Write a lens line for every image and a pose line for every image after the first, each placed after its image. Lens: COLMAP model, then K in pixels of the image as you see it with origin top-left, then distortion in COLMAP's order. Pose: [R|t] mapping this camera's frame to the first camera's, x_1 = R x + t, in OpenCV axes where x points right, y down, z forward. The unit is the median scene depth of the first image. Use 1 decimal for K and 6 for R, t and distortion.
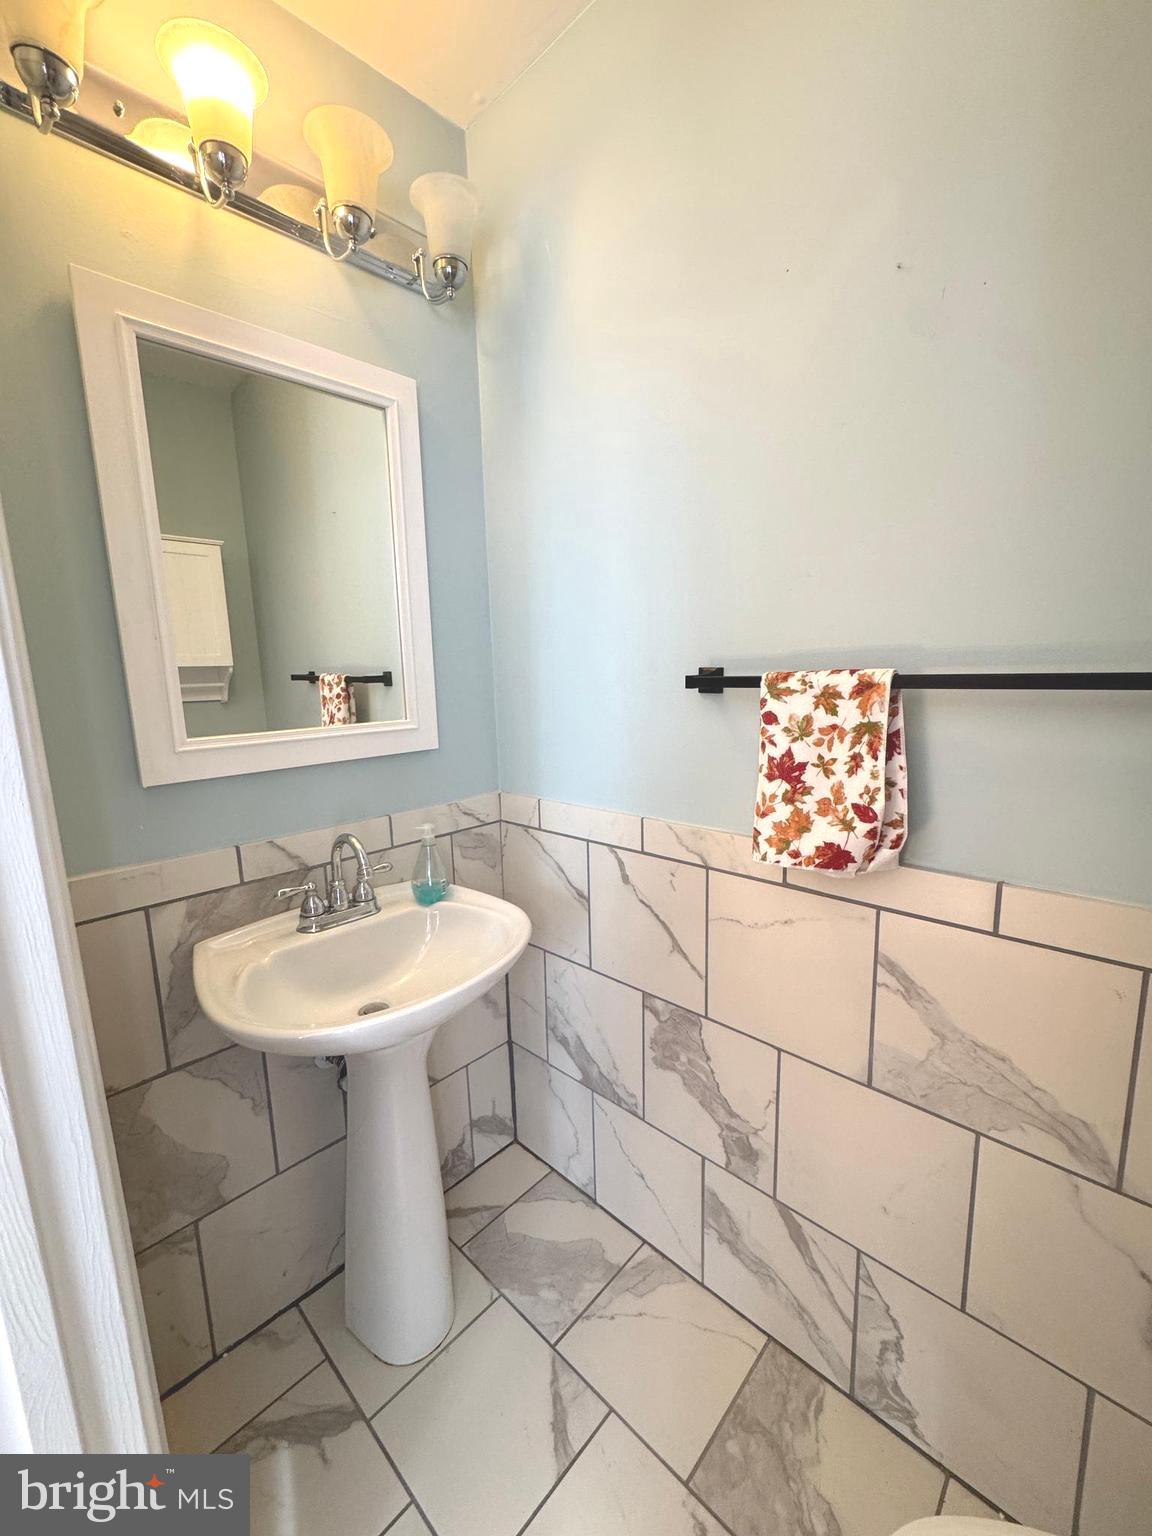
lens RADIAL K [[615.9, 0, 578.5], [0, 615.9, 768.0], [0, 0, 1]] dist [-0.003125, 0.000202]
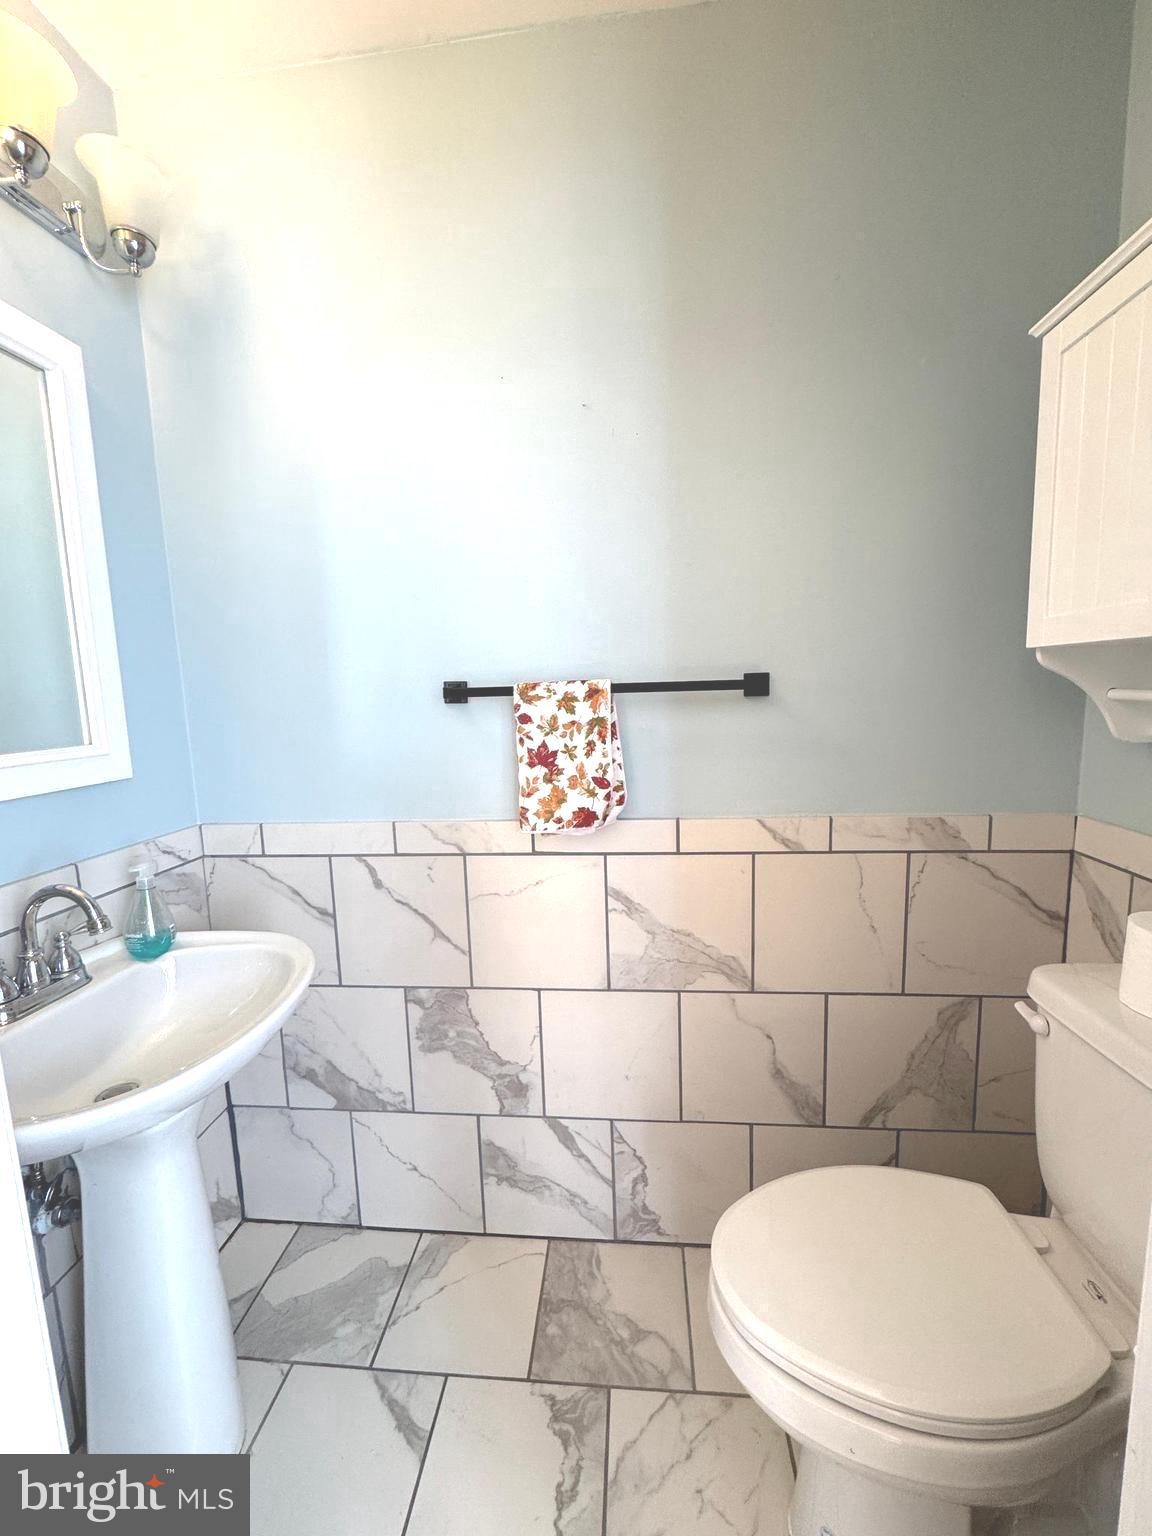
lens RADIAL K [[615.9, 0, 579.2], [0, 615.9, 766.6], [0, 0, 1]] dist [-0.003125, 0.000202]
pose [[0.788261, -0.078971, 0.610253, -0.315408], [0.109132, 0.993951, -0.012342, 0.036799], [-0.605587, 0.076327, 0.792111, -0.055746]]
